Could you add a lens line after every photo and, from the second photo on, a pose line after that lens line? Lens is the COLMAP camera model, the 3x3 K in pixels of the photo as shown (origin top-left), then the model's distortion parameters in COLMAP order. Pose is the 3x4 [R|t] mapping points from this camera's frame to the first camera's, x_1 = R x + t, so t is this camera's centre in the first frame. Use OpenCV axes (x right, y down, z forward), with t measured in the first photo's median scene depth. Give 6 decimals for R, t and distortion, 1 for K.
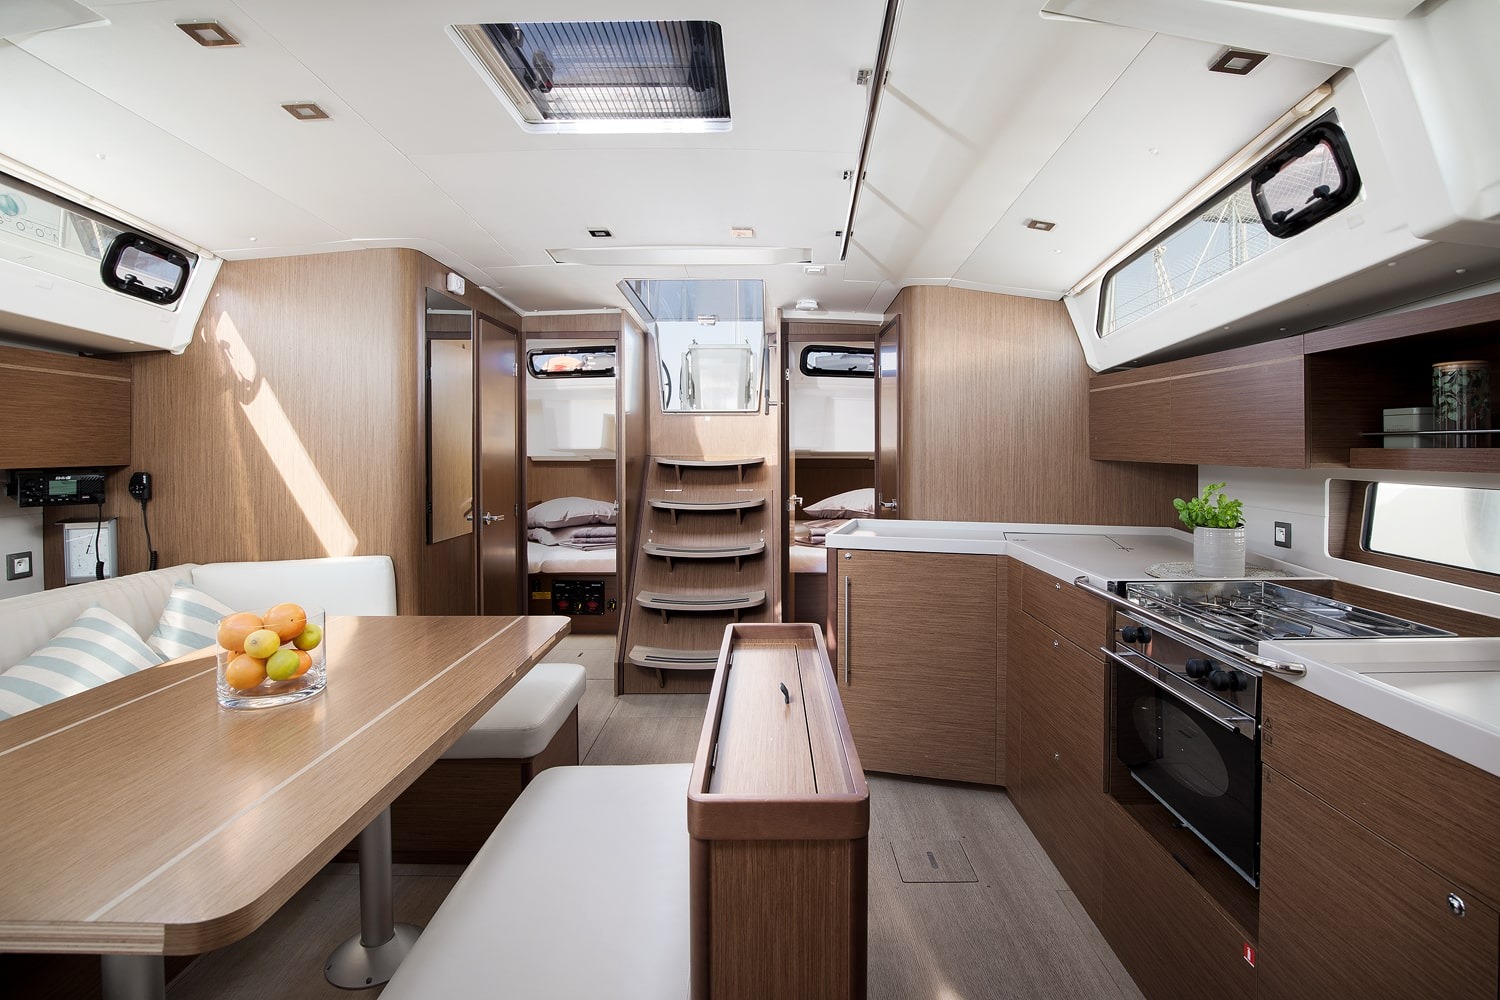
lens RADIAL K [[693.0, 0, 752.1], [0, 693.0, 444.6], [0, 0, 1]] dist [-0.028244, 0.000046]
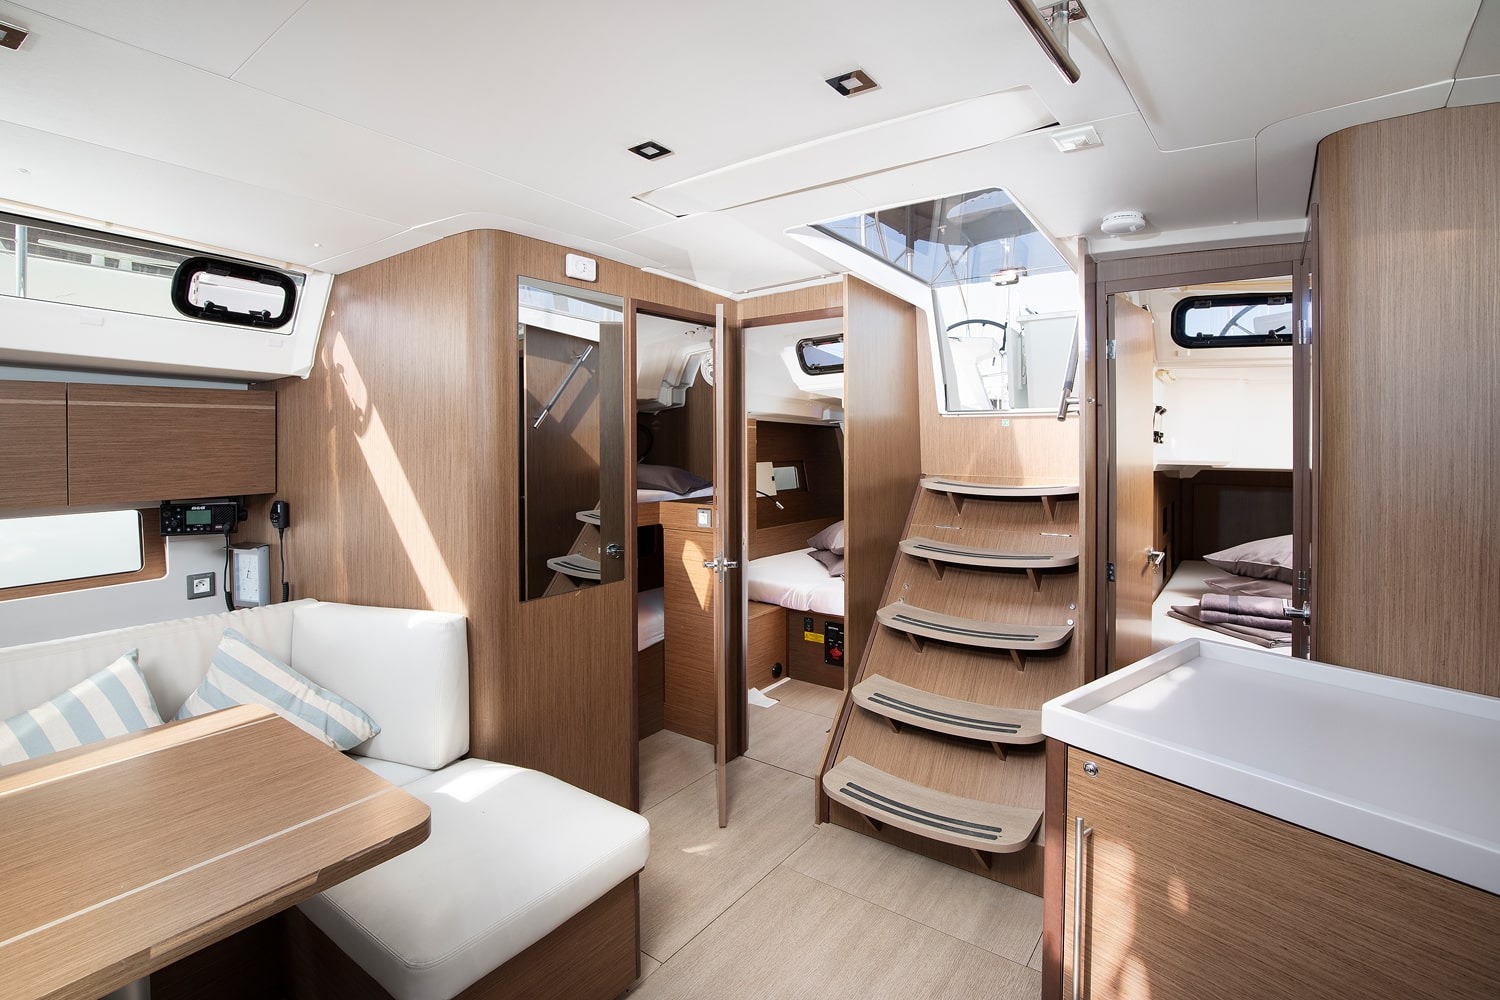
lens RADIAL K [[693.0, 0, 752.1], [0, 693.0, 444.6], [0, 0, 1]] dist [-0.028244, 0.000046]
pose [[0.816846, 0.004530, -0.576838, 0.227151], [0.004746, 0.999883, 0.014573, -0.051030], [0.576836, -0.014641, 0.816729, 0.569136]]
